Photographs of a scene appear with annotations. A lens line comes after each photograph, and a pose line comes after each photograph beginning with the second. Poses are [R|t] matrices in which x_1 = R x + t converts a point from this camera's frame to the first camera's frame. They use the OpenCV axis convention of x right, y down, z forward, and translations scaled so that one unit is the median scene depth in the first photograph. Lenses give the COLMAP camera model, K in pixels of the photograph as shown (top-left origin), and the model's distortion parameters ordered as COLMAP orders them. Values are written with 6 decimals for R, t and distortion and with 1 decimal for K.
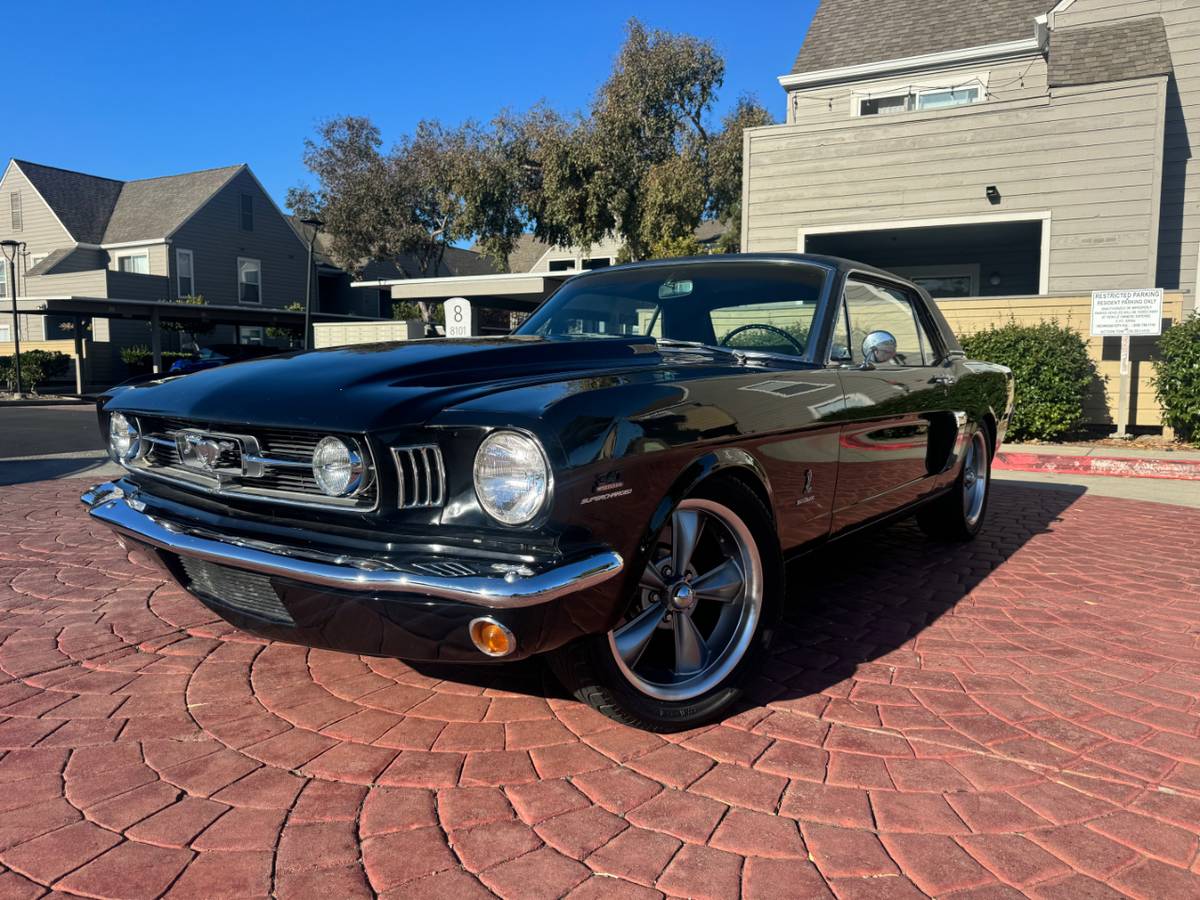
lens RADIAL K [[885.4, 0, 601.7], [0, 885.4, 434.4], [0, 0, 1]] dist [0.025029, -0.034176]
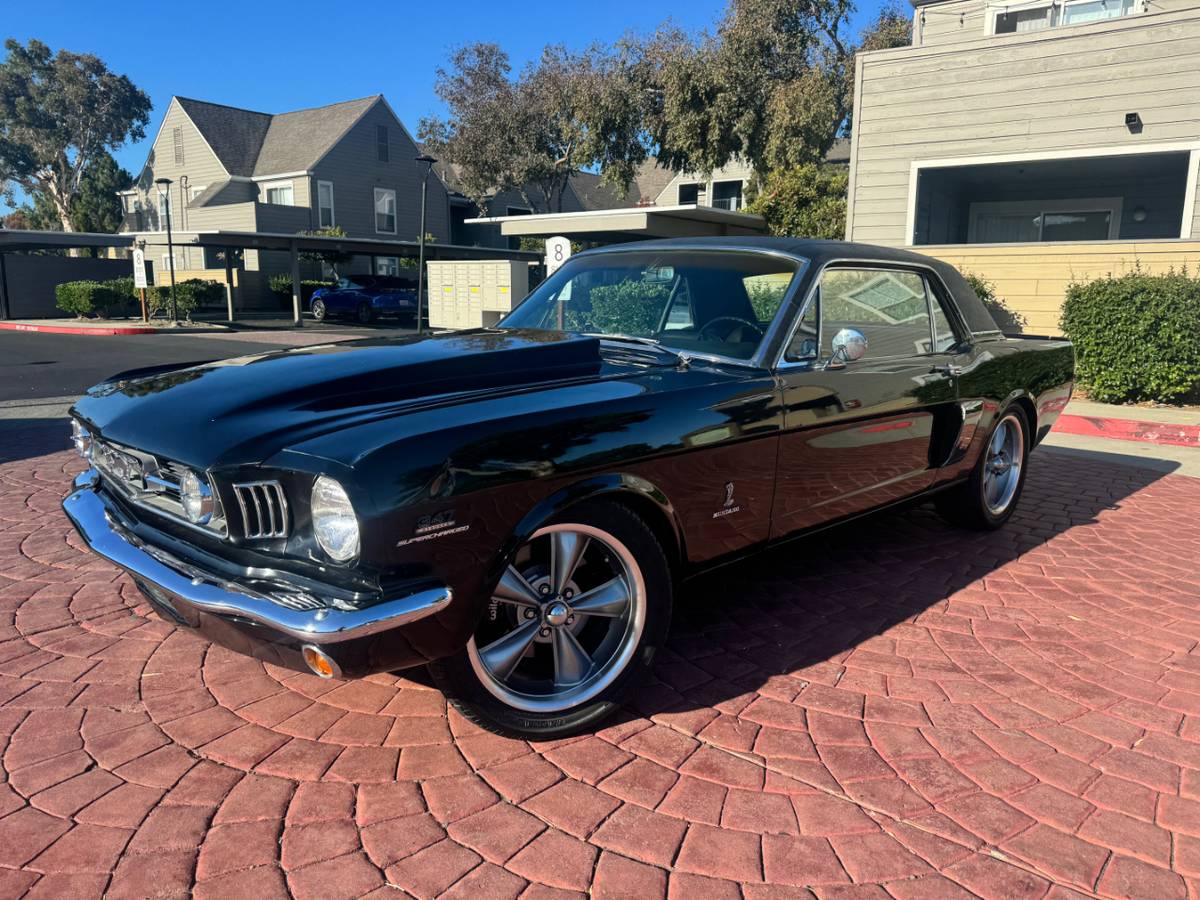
lens RADIAL K [[885.4, 0, 594.1], [0, 885.4, 437.0], [0, 0, 1]] dist [0.025029, -0.034176]
pose [[0.985827, 0.034761, -0.164123, 0.224717], [-0.019919, 0.995631, 0.091227, -0.090652], [0.166577, -0.086665, 0.982212, 0.003183]]
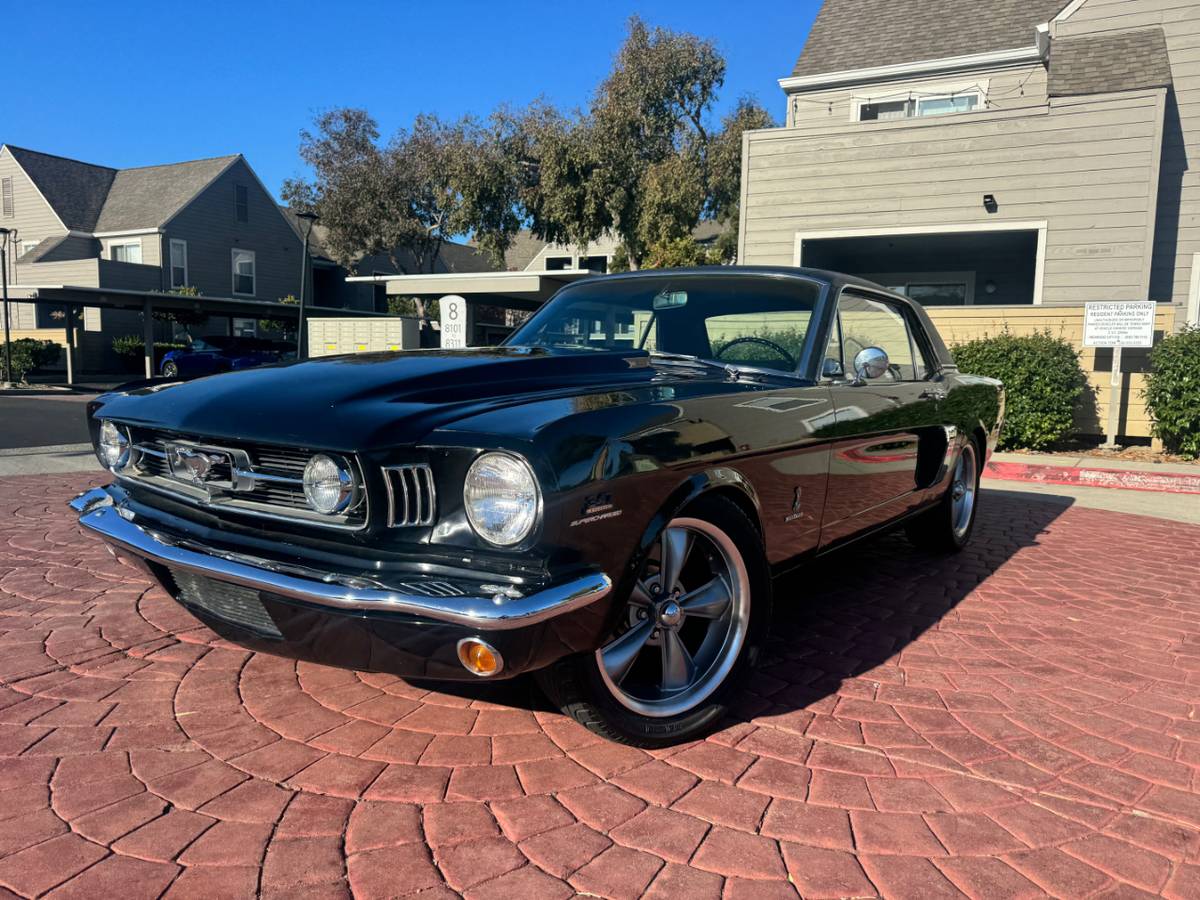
lens RADIAL K [[885.4, 0, 607.1], [0, 885.4, 445.2], [0, 0, 1]] dist [0.025029, -0.034176]
pose [[0.999781, 0.016681, 0.012602, 0.002639], [-0.016872, 0.999742, 0.015210, -0.017525], [-0.012345, -0.015420, 0.999805, -0.003252]]
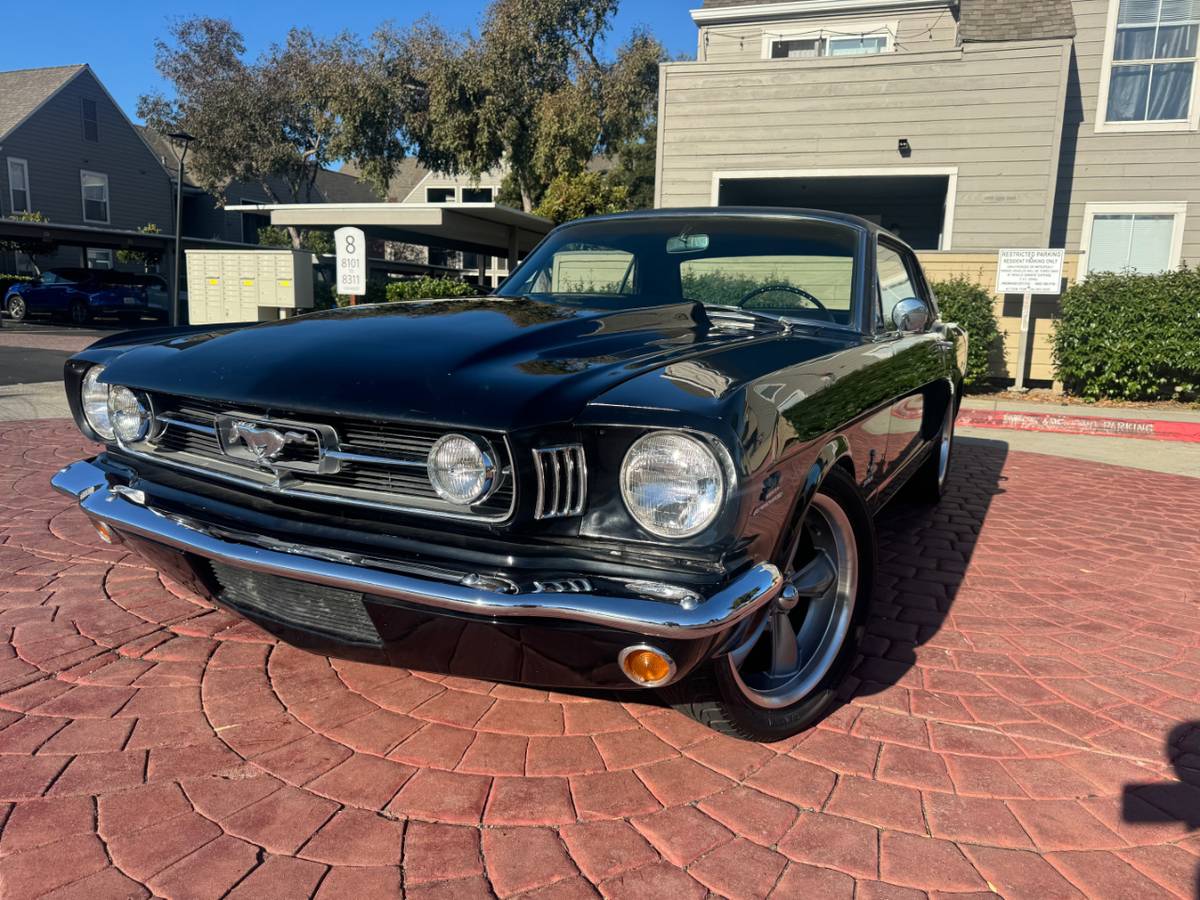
lens RADIAL K [[885.4, 0, 602.1], [0, 885.4, 440.9], [0, 0, 1]] dist [0.025029, -0.034176]
pose [[0.988882, 0.004238, 0.148641, -0.179109], [-0.015965, 0.996842, 0.077793, -0.035667], [-0.147842, -0.079302, 0.985827, 0.097015]]
